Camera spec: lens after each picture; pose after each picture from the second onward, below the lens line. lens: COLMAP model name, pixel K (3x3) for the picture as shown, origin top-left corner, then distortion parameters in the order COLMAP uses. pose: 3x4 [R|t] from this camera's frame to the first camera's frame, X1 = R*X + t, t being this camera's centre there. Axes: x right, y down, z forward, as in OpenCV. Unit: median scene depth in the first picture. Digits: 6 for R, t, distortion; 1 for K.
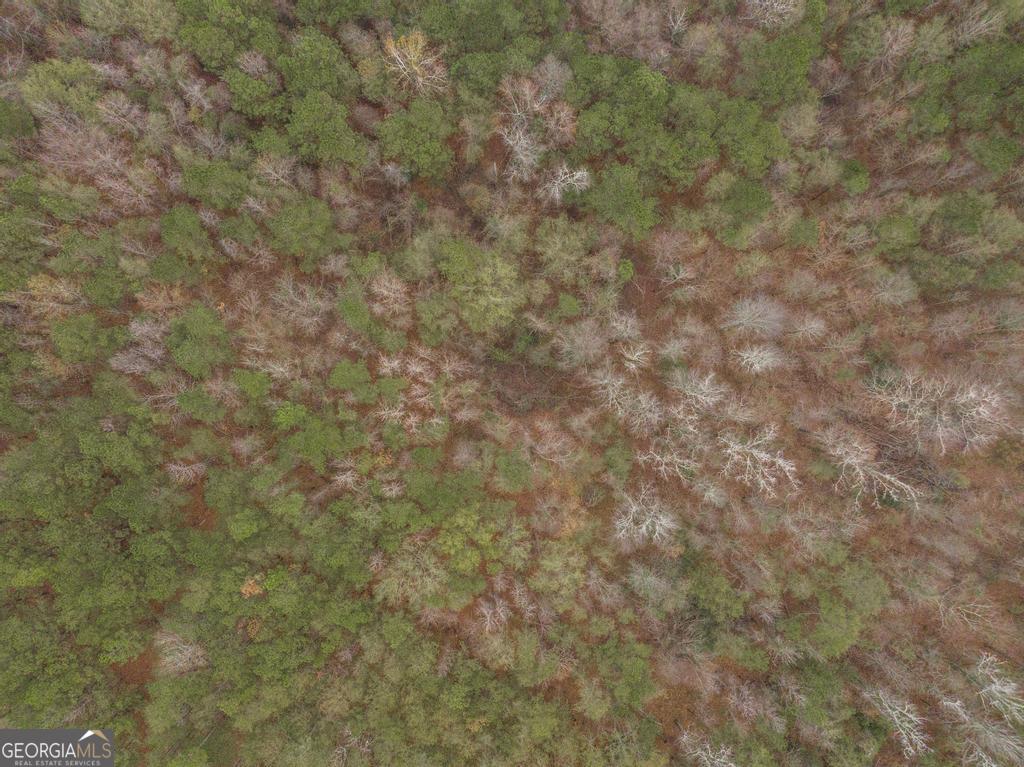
lens RADIAL K [[727.6, 0, 512.0], [0, 727.6, 383.5], [0, 0, 1]] dist [-0.006360, 0.000228]
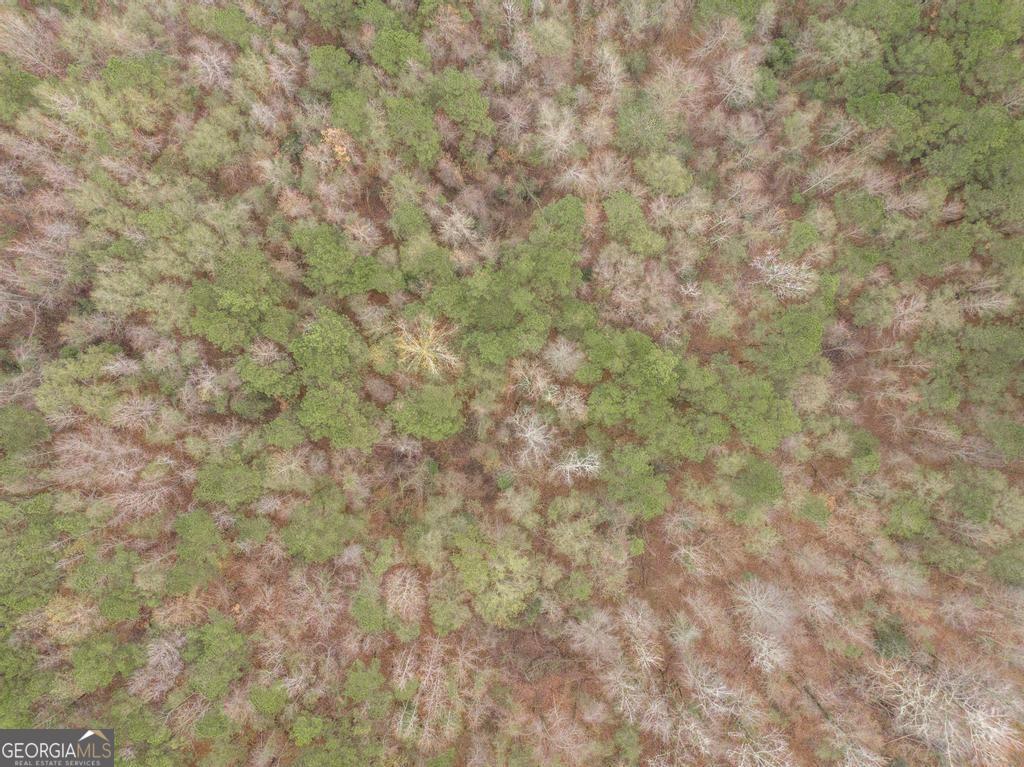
lens RADIAL K [[727.6, 0, 512.0], [0, 727.6, 383.5], [0, 0, 1]] dist [-0.006360, 0.000228]
pose [[1.000000, -0.000372, 0.000123, -0.016280], [0.000370, 0.999849, 0.017360, -0.406337], [-0.000129, -0.017360, 0.999849, -0.001739]]
